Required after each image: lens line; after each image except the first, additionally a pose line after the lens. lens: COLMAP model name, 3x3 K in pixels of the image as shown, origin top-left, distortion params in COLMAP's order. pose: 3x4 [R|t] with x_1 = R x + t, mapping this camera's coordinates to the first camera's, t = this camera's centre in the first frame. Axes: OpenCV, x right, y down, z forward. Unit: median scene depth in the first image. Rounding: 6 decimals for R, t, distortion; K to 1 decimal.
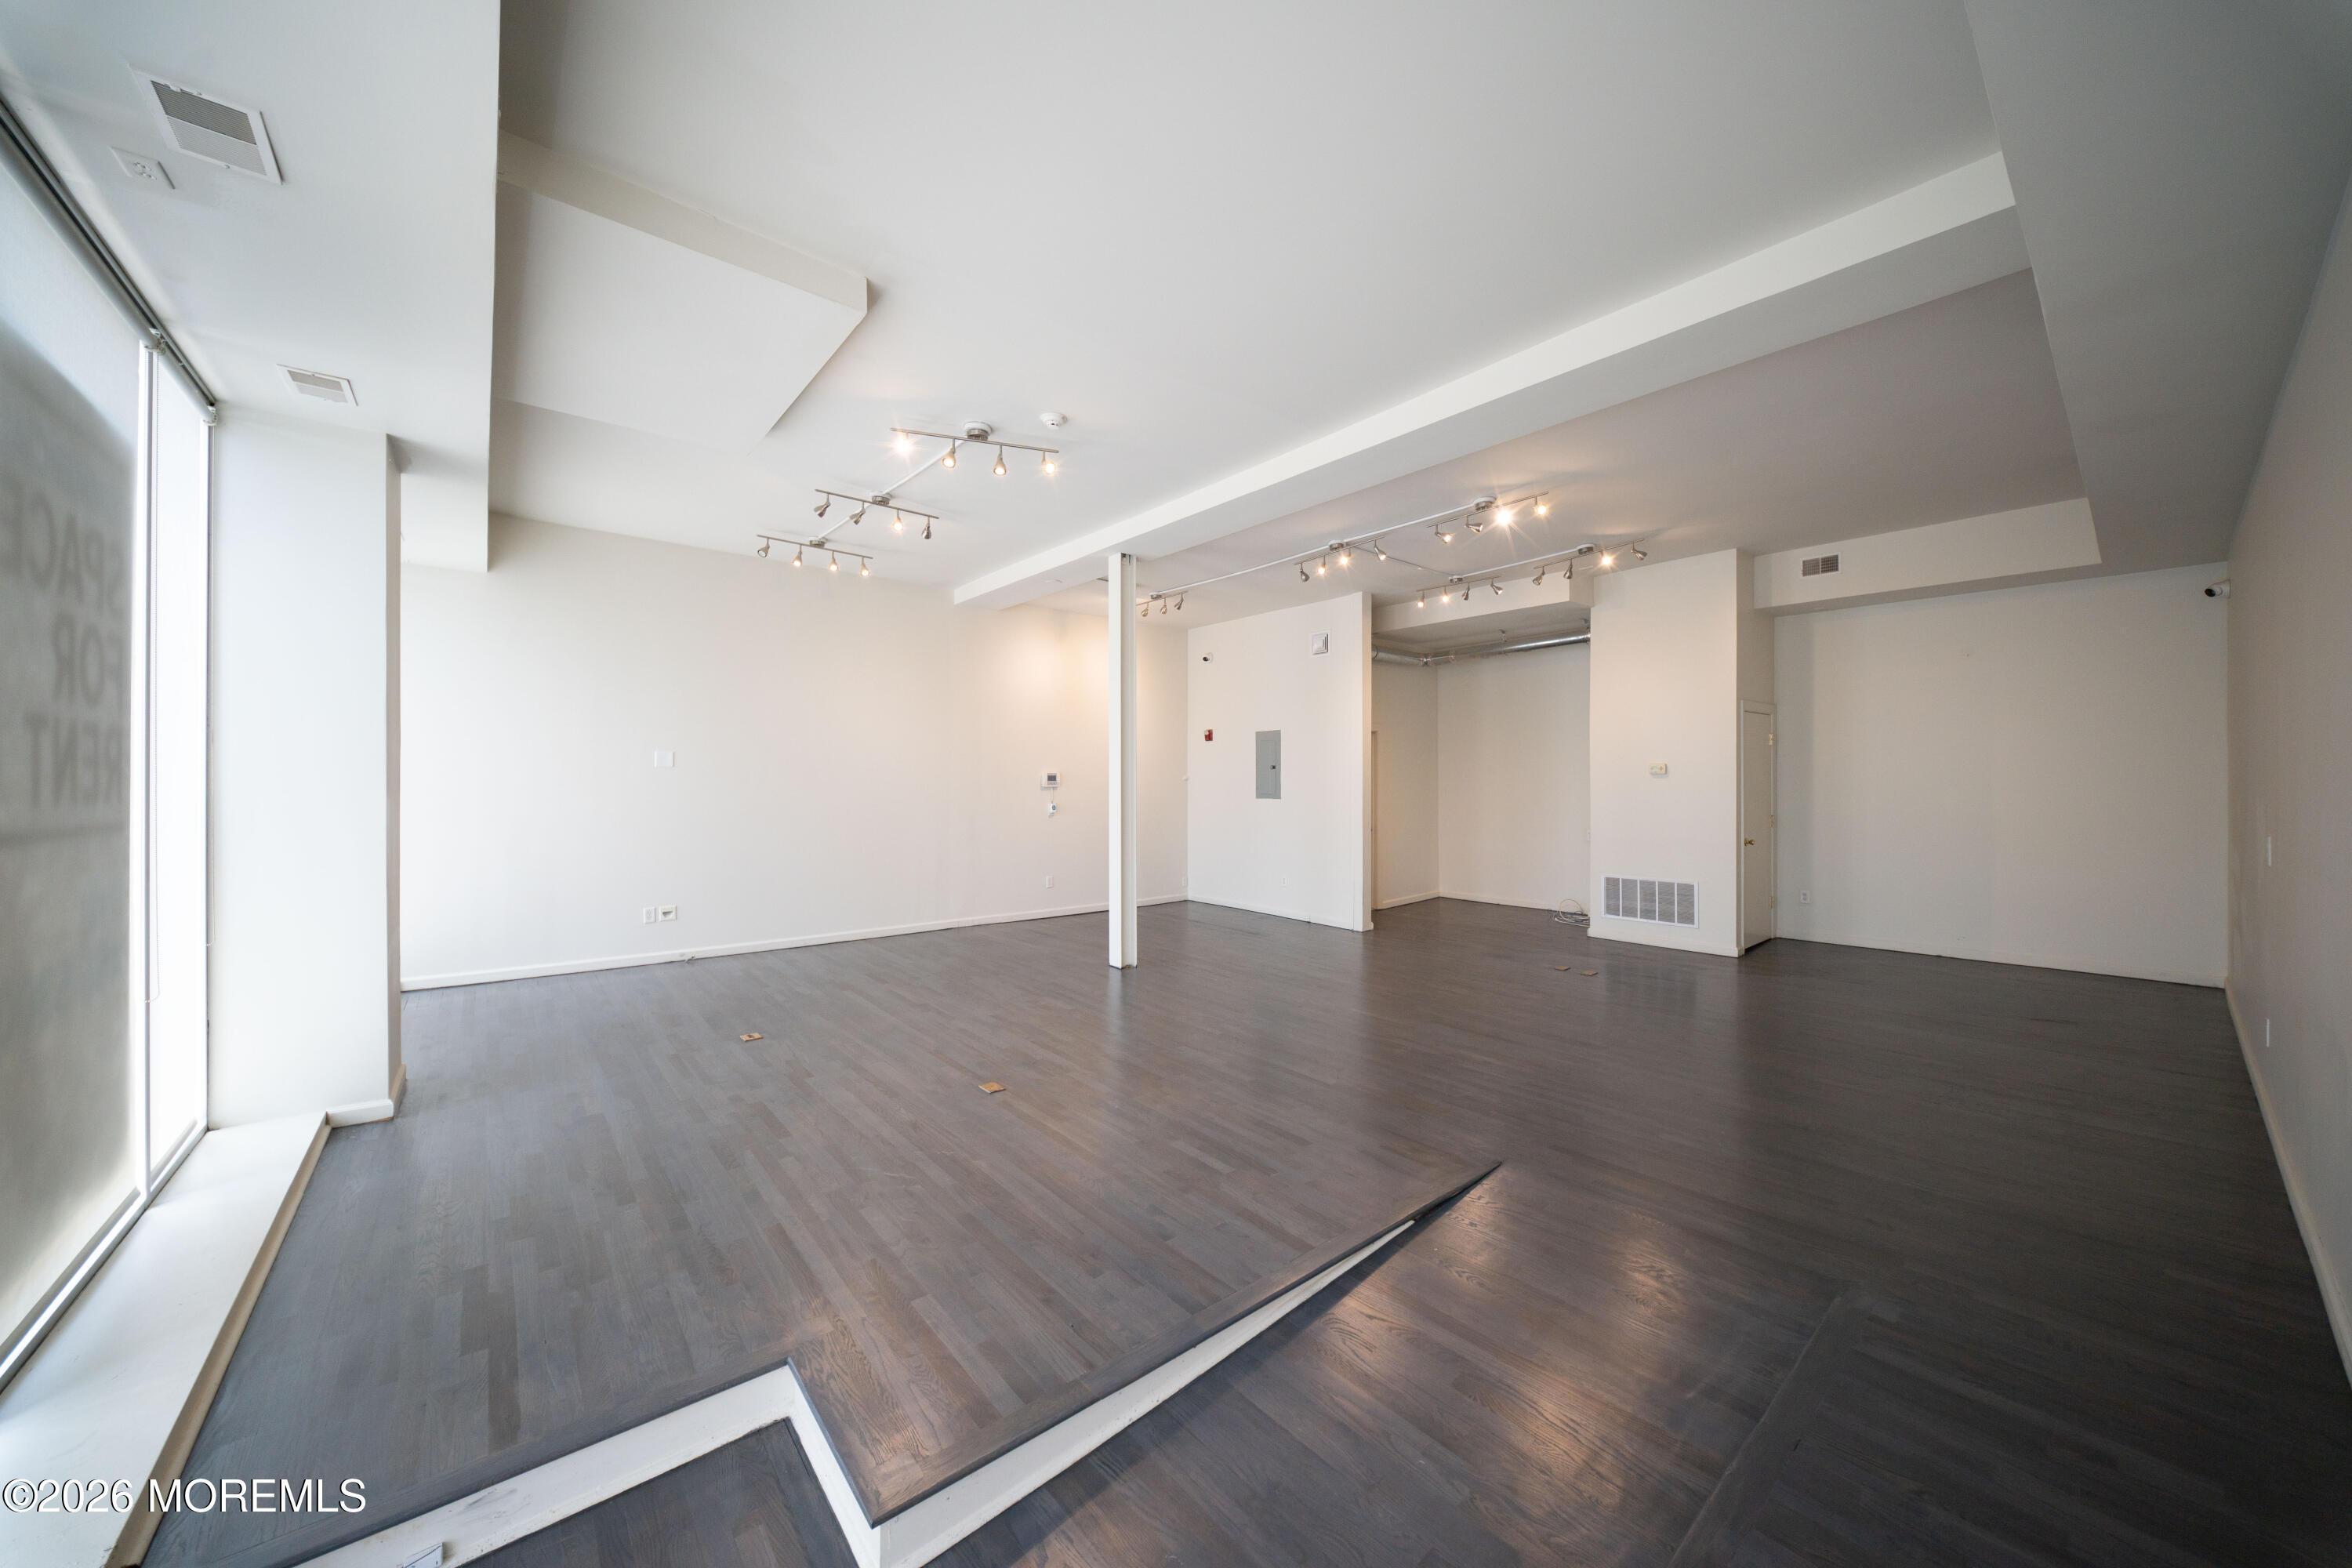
lens RADIAL K [[823.1, 0, 1183.2], [0, 823.1, 779.1], [0, 0, 1]] dist [0.008326, -0.005383]
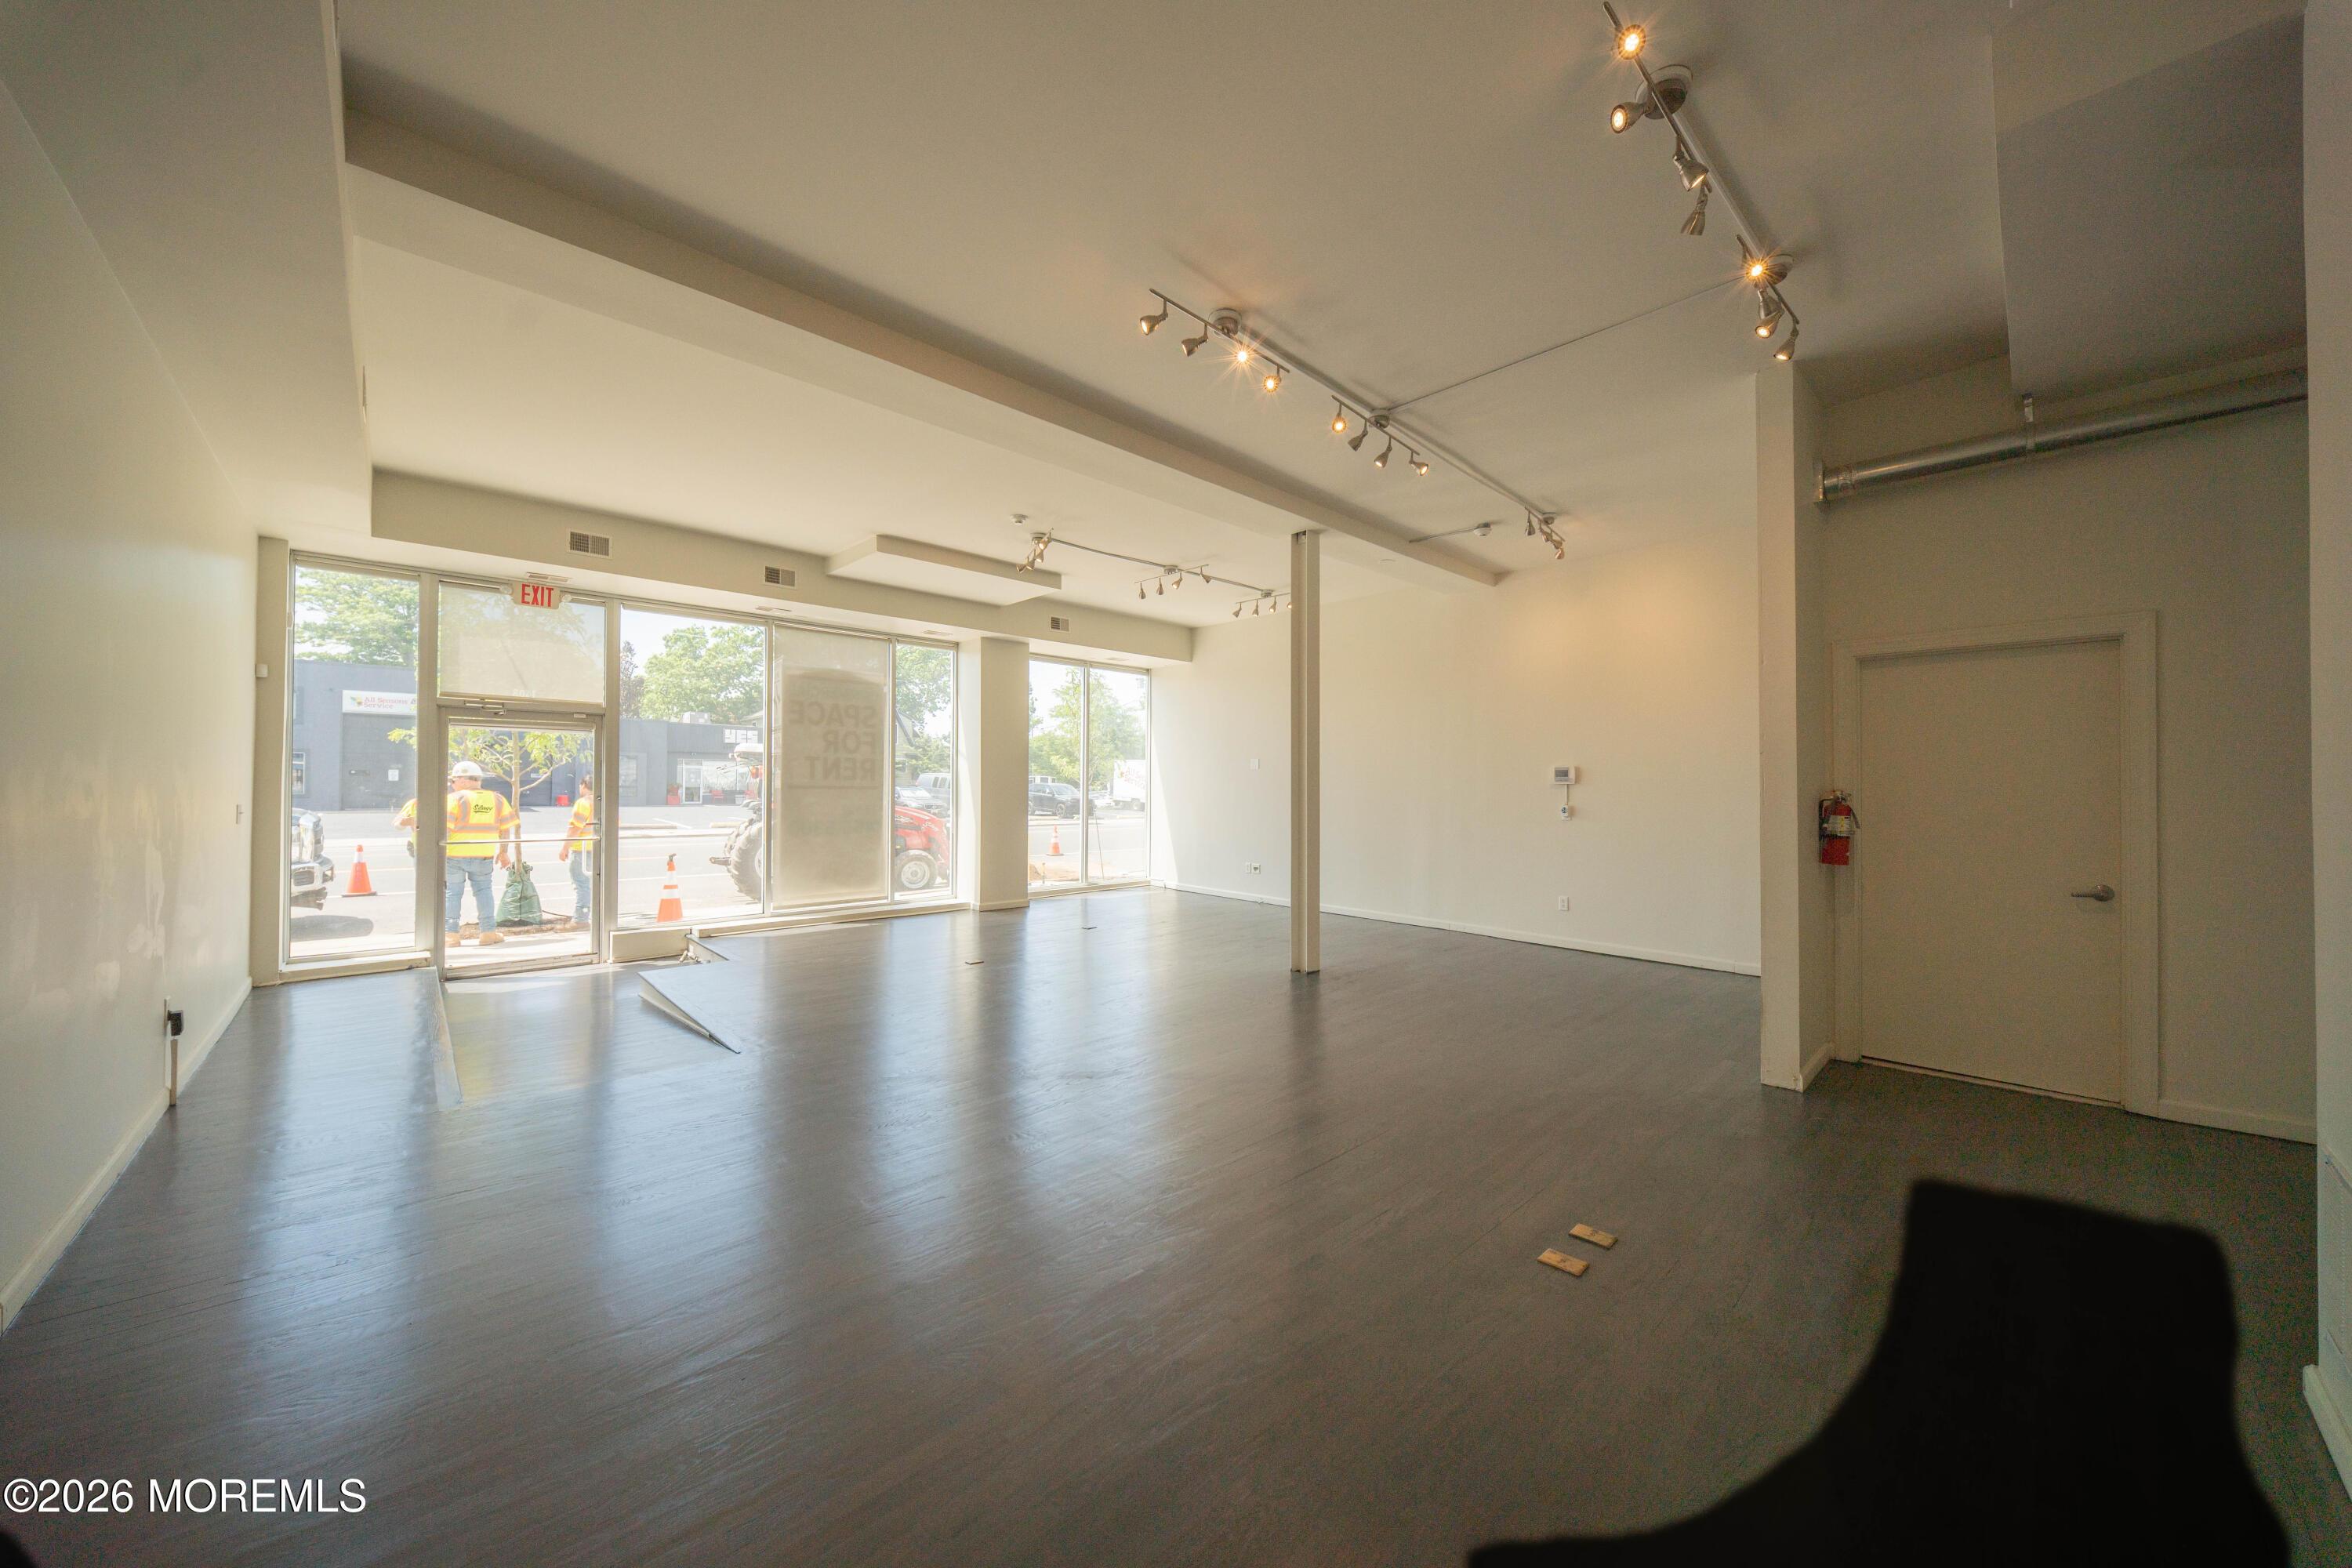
lens RADIAL K [[826.3, 0, 1181.7], [0, 826.3, 777.4], [0, 0, 1]] dist [0.008361, -0.005075]
pose [[0.056938, -0.014027, -0.998279, 0.902788], [-0.005712, 0.999880, -0.014375, 0.023460], [0.998361, 0.006521, 0.056851, 0.845707]]
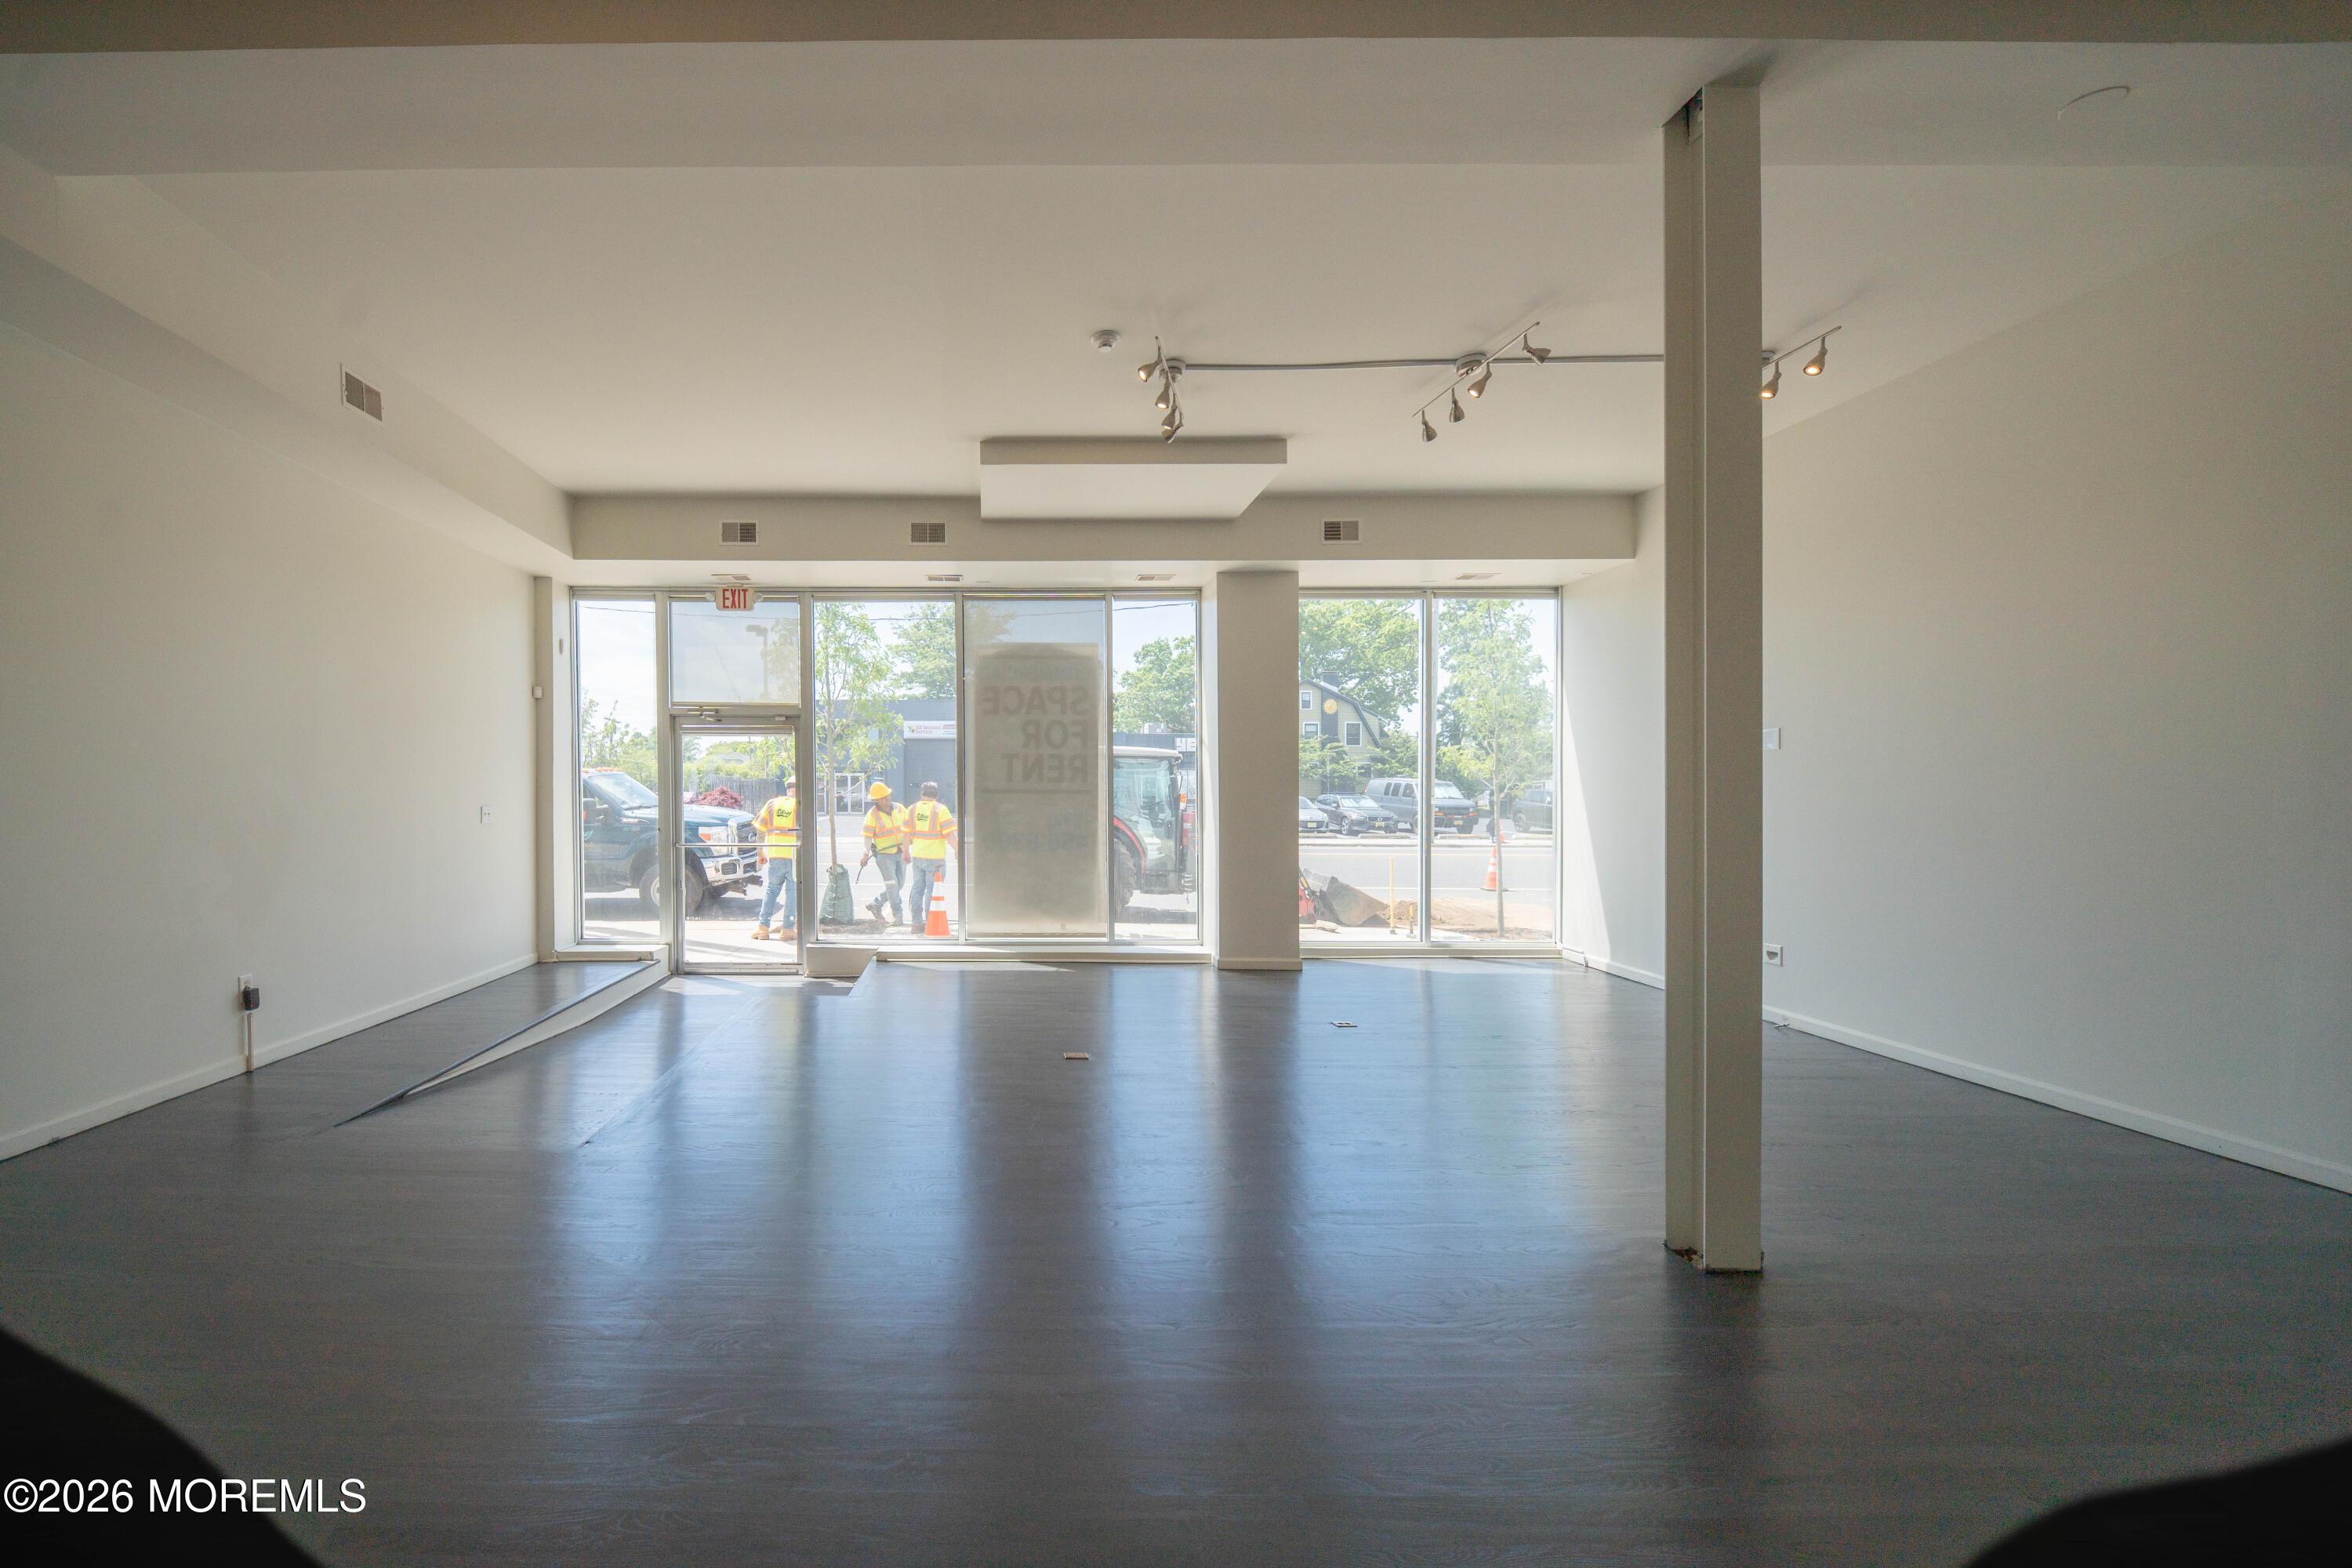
lens RADIAL K [[891.7, 0, 971.1], [0, 891.7, 810.1], [0, 0, 1]] dist [0.003077, -0.000069]
pose [[-0.656997, 0.009948, -0.753827, 0.454939], [-0.003977, 0.999853, 0.016661, 0.028761], [0.753882, 0.013945, -0.656861, 1.059082]]
